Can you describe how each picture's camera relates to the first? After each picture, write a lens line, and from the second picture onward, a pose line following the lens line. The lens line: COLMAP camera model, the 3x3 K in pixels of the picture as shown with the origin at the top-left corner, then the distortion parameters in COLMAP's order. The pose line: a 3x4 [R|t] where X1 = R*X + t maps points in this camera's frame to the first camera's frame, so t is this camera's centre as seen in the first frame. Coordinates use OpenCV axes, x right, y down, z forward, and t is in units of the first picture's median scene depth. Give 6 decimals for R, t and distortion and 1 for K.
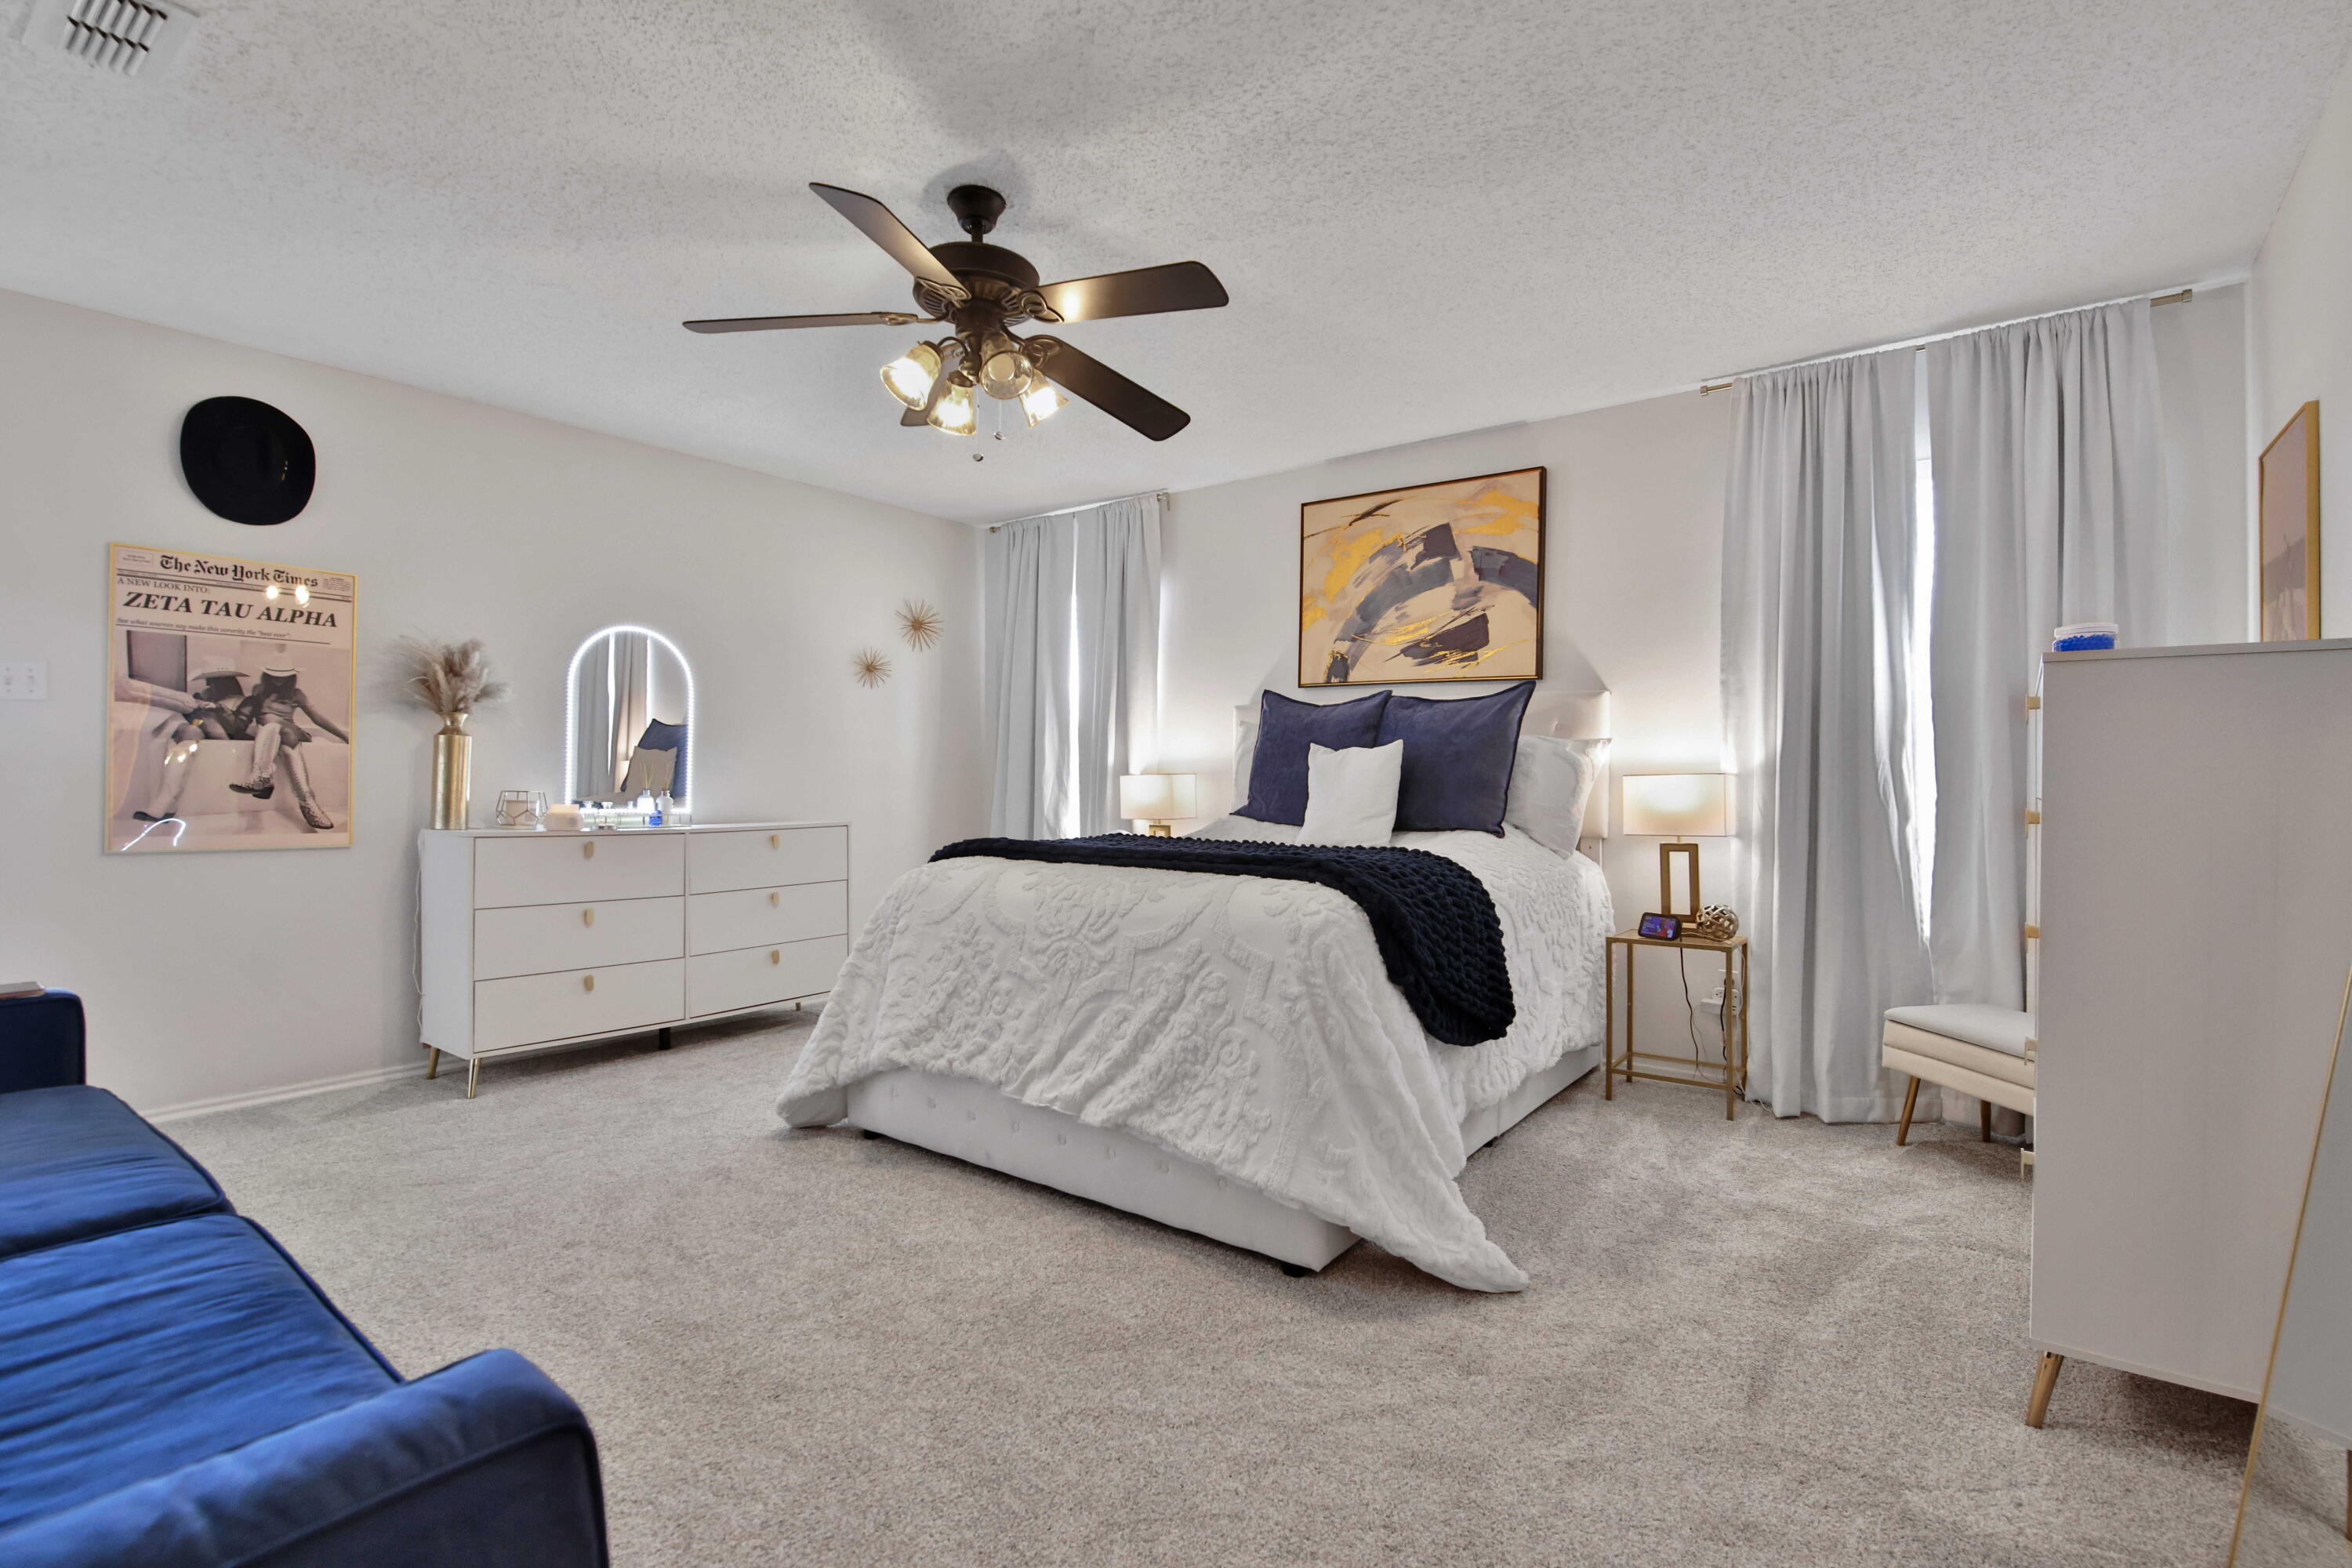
lens RADIAL K [[1104.6, 0, 1170.9], [0, 1104.6, 765.8], [0, 0, 1]] dist [0.001908, -0.010815]
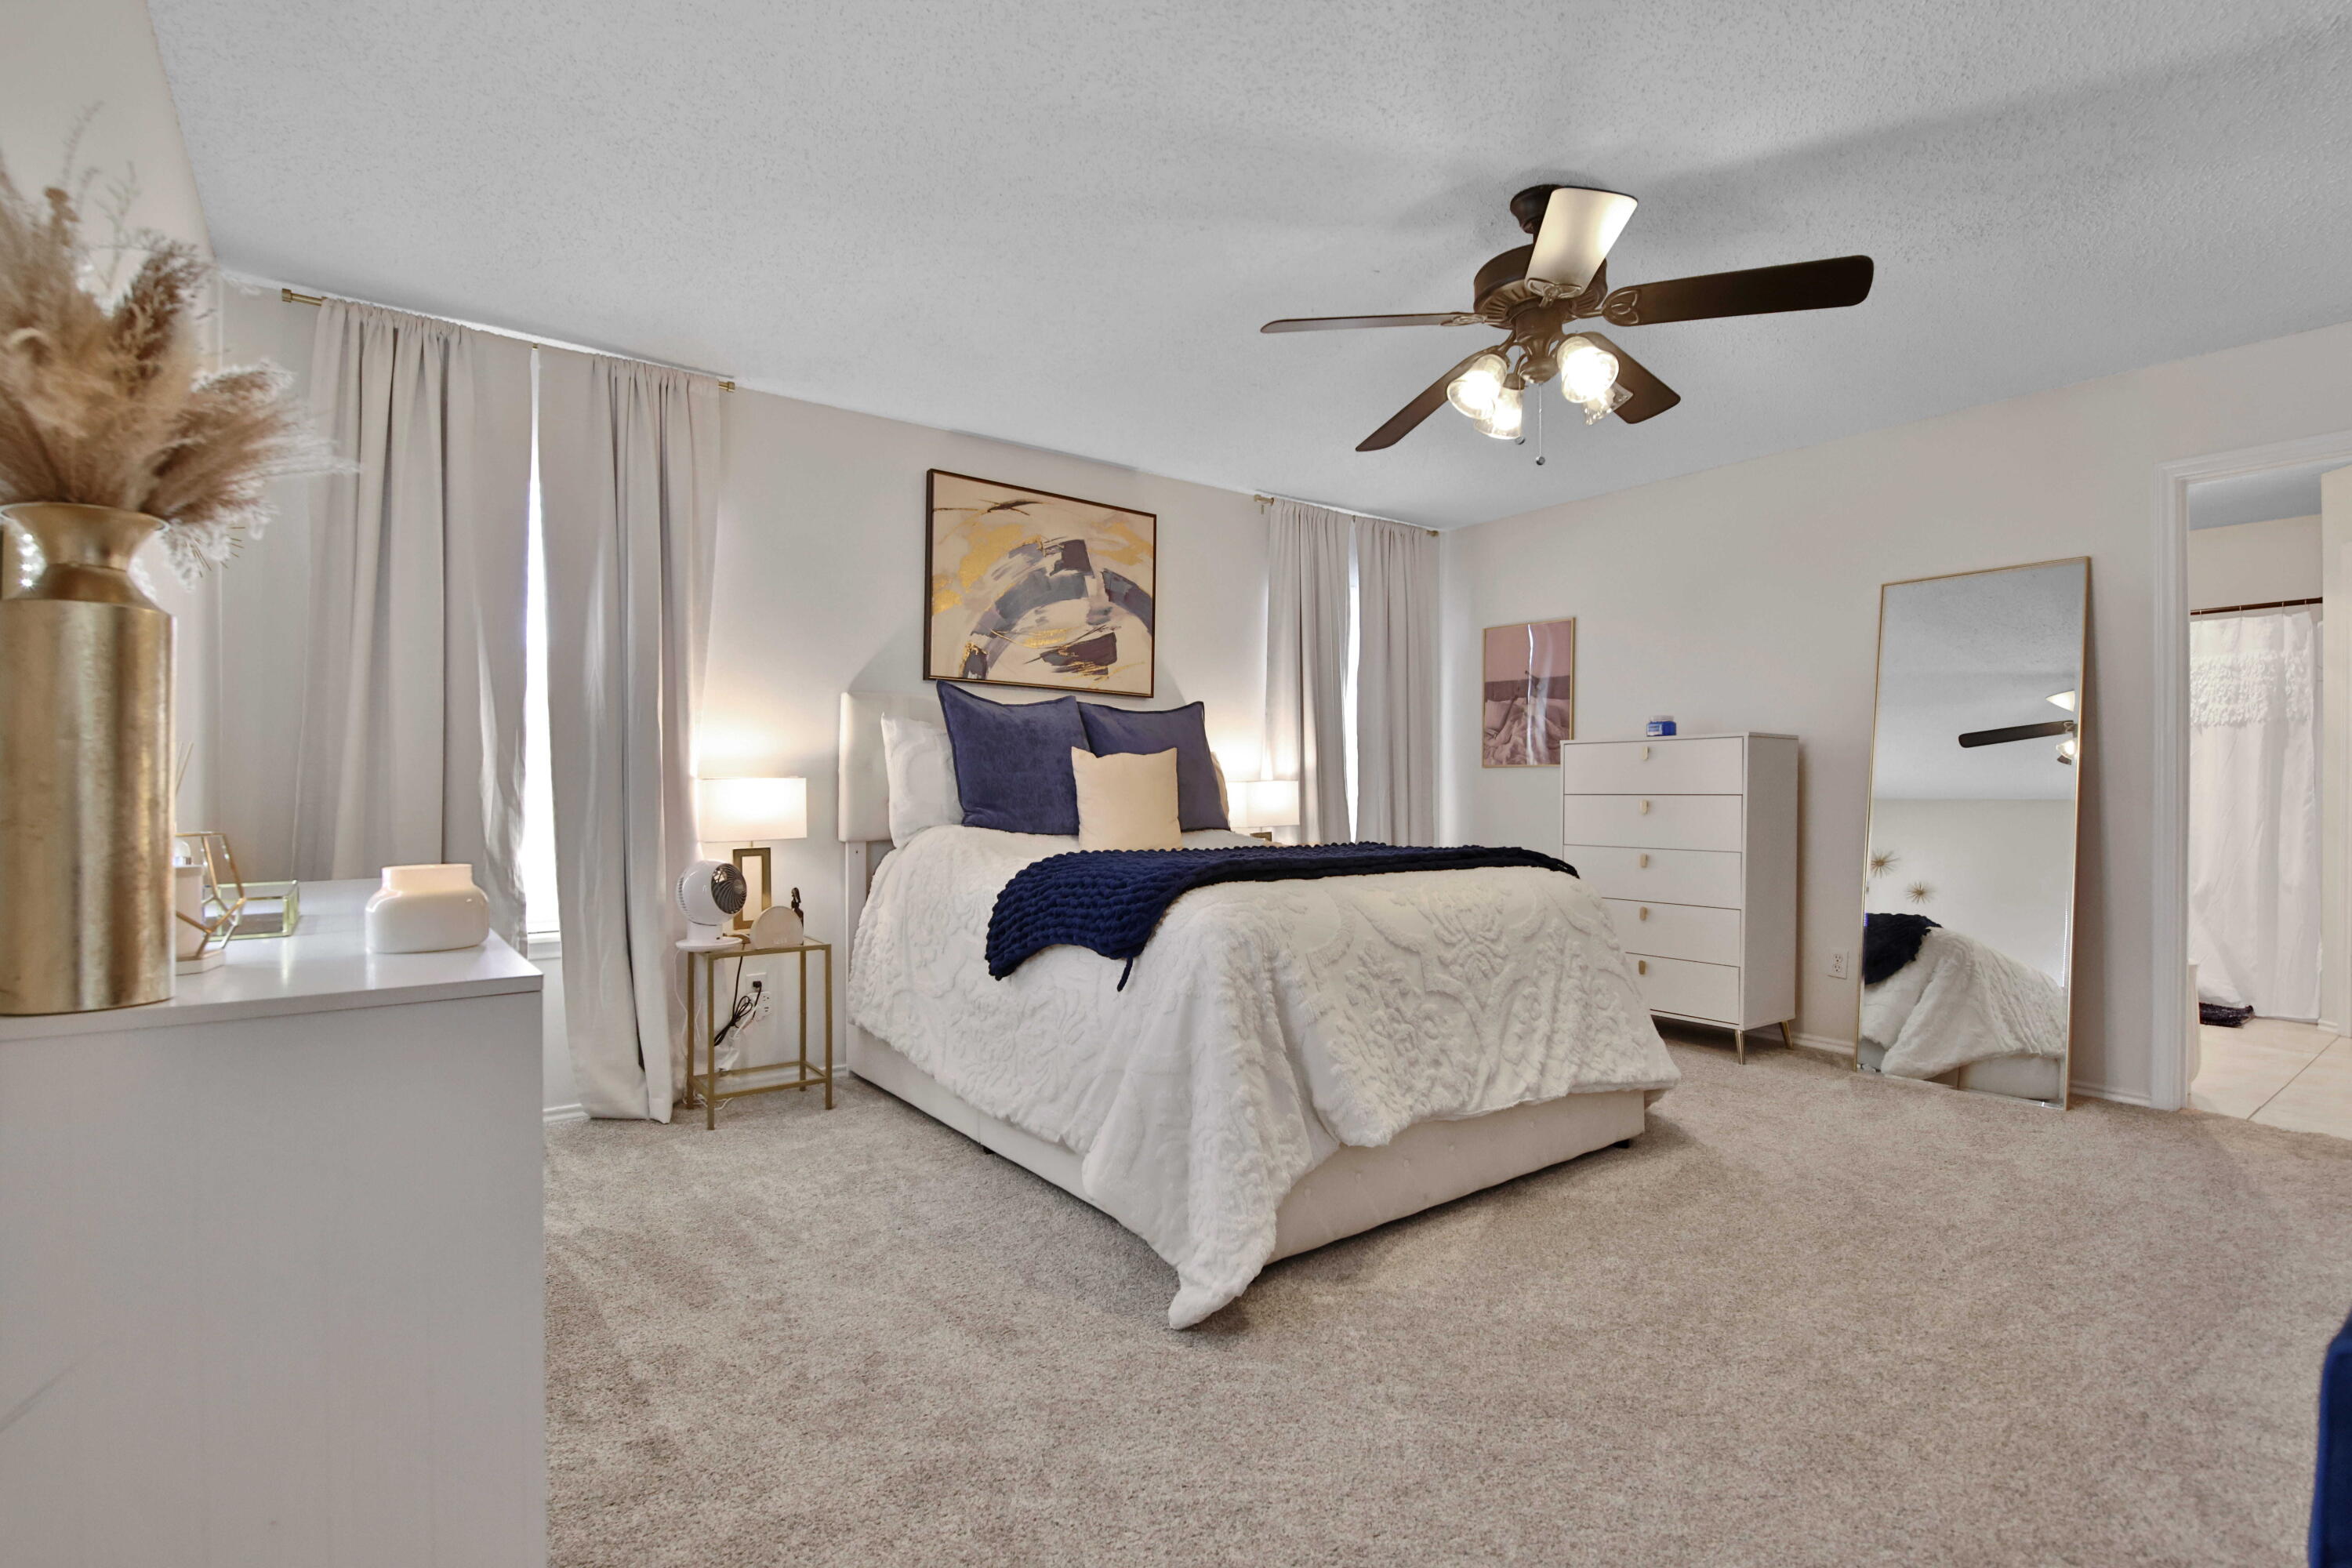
lens RADIAL K [[1104.6, 0, 1170.9], [0, 1104.6, 765.8], [0, 0, 1]] dist [0.001908, -0.010815]
pose [[0.274420, 0.016839, 0.961462, -0.724343], [-0.011961, 0.999829, -0.014097, 0.008109], [-0.961535, -0.007632, 0.274575, 0.625985]]
